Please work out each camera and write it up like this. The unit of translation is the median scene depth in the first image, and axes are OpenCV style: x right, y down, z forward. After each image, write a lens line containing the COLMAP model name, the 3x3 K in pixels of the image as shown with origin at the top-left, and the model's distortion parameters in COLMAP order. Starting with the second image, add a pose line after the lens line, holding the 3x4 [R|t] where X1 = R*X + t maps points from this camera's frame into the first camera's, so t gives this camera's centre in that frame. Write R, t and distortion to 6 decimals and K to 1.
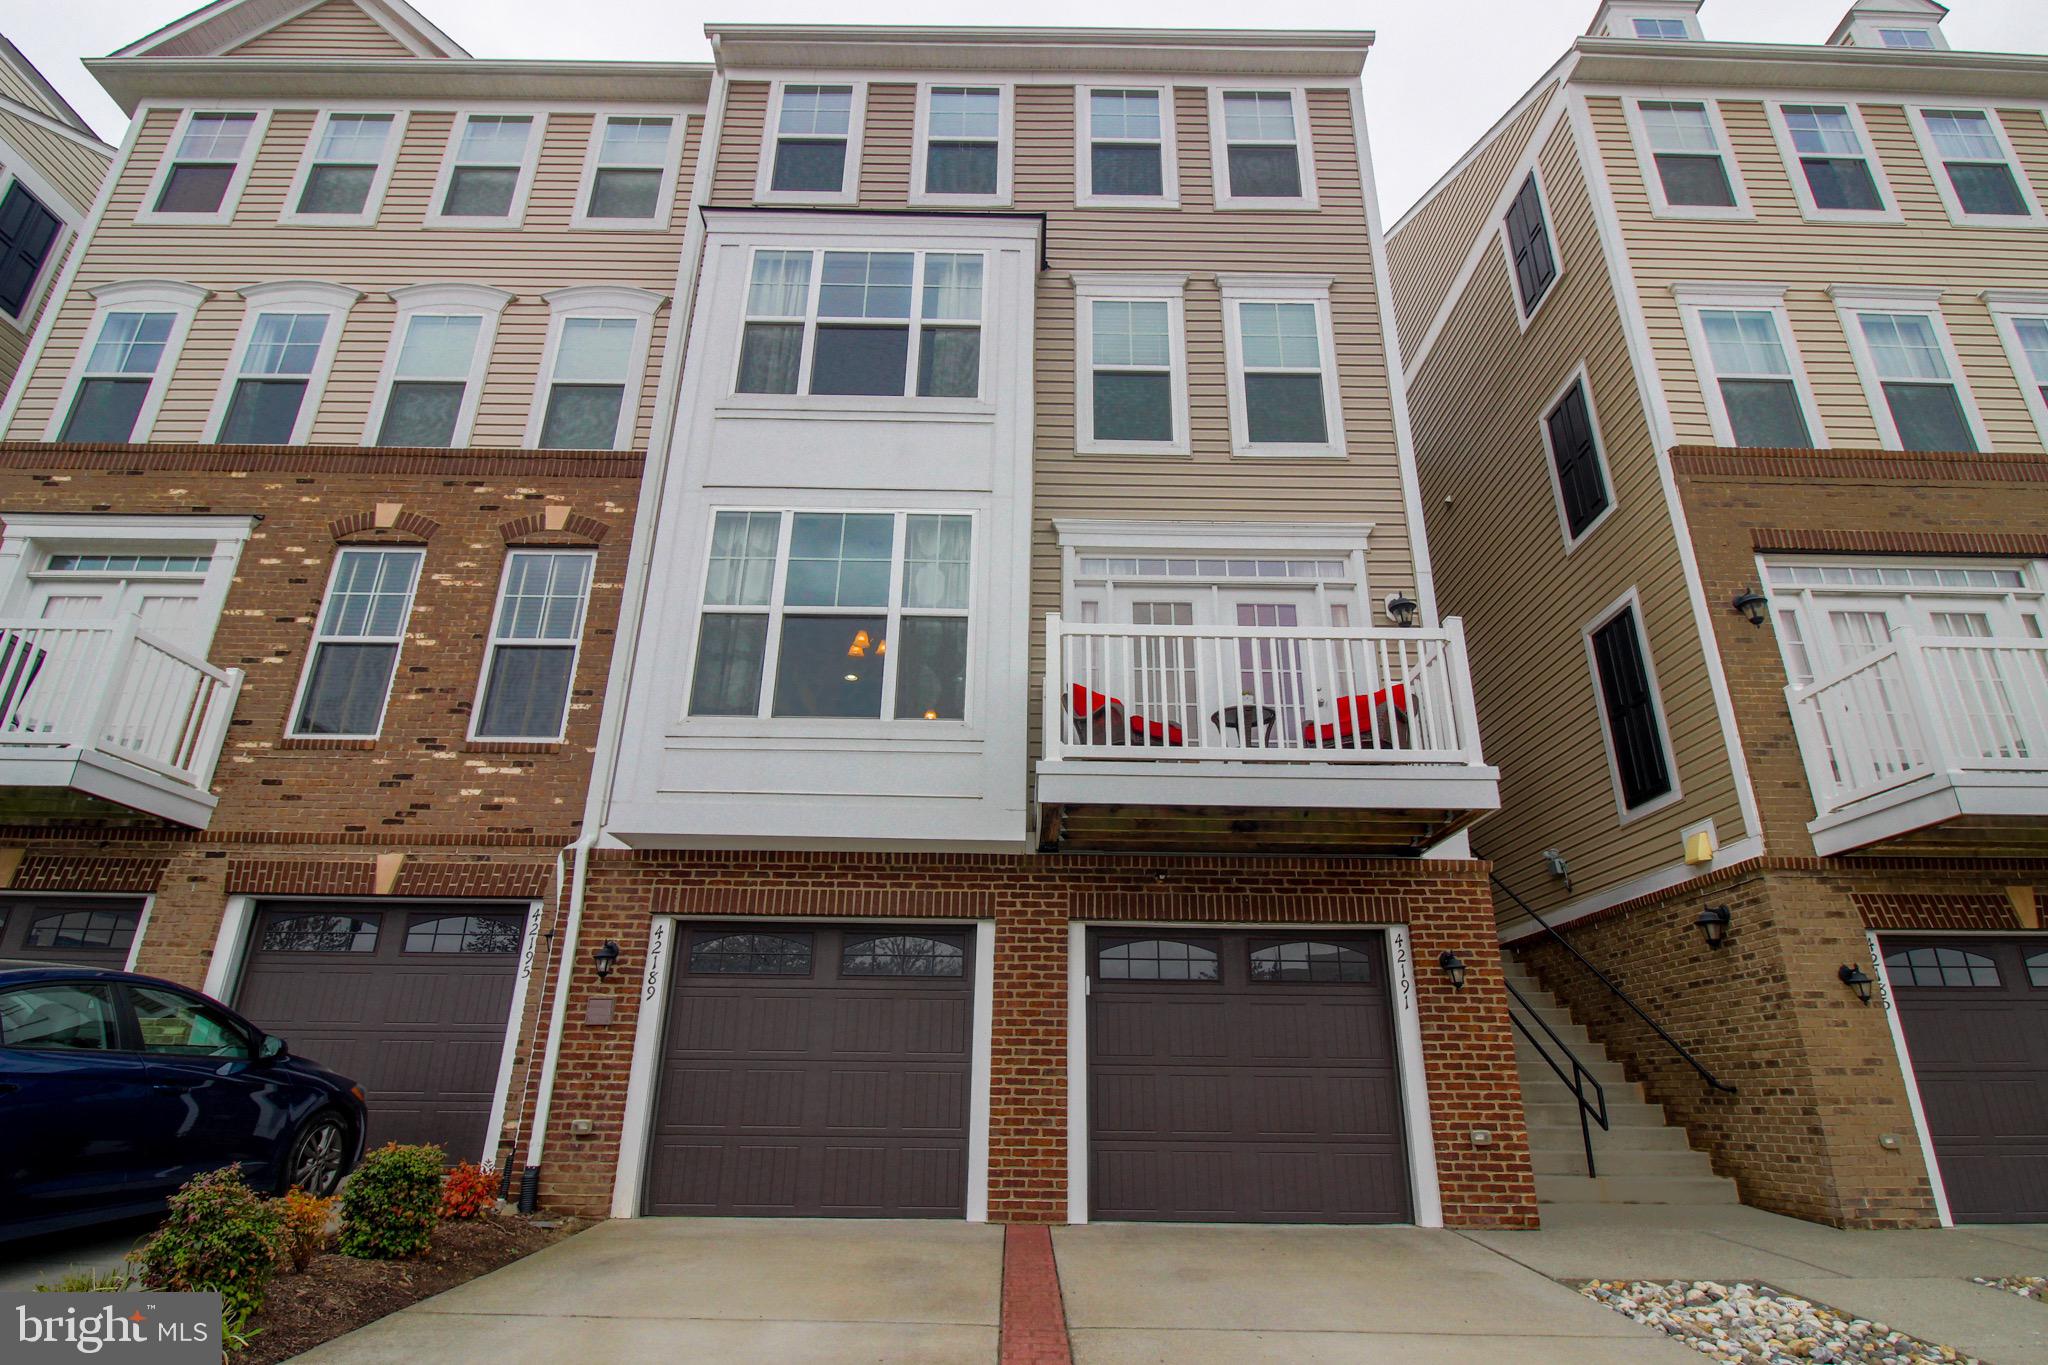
lens RADIAL K [[1063.3, 0, 1005.6], [0, 1063.3, 667.3], [0, 0, 1]] dist [-0.001793, -0.007941]
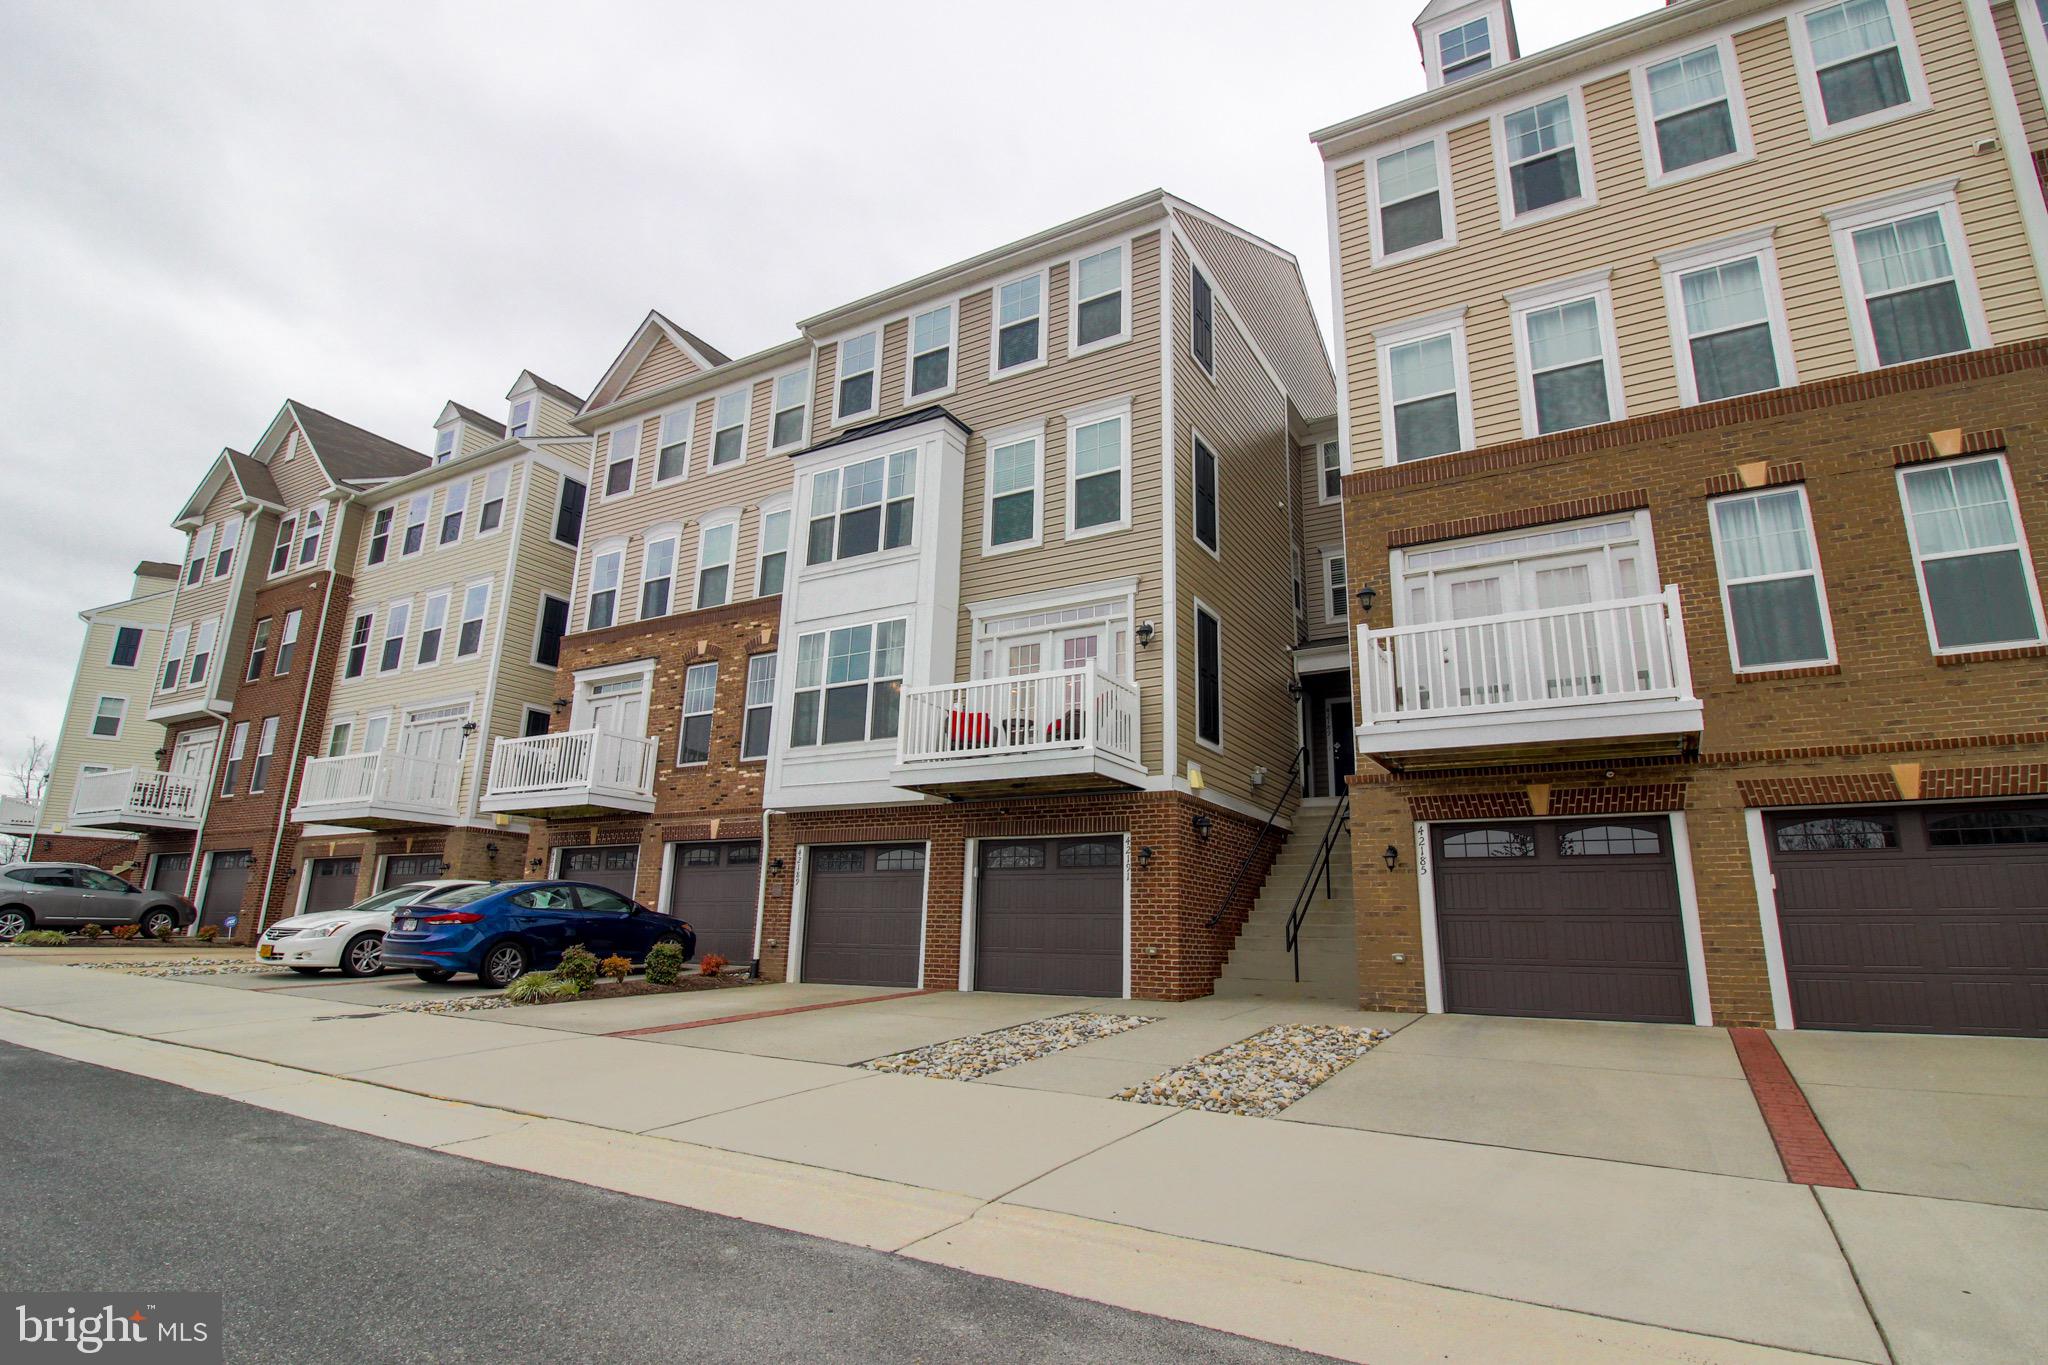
lens RADIAL K [[1013.1, 0, 1033.3], [0, 1013.1, 673.0], [0, 0, 1]] dist [-0.000242, 0.000363]
pose [[0.864057, -0.124814, -0.487675, 0.922371], [0.184081, 0.980020, 0.075330, -0.135142], [0.468529, -0.154862, 0.869769, -0.379015]]
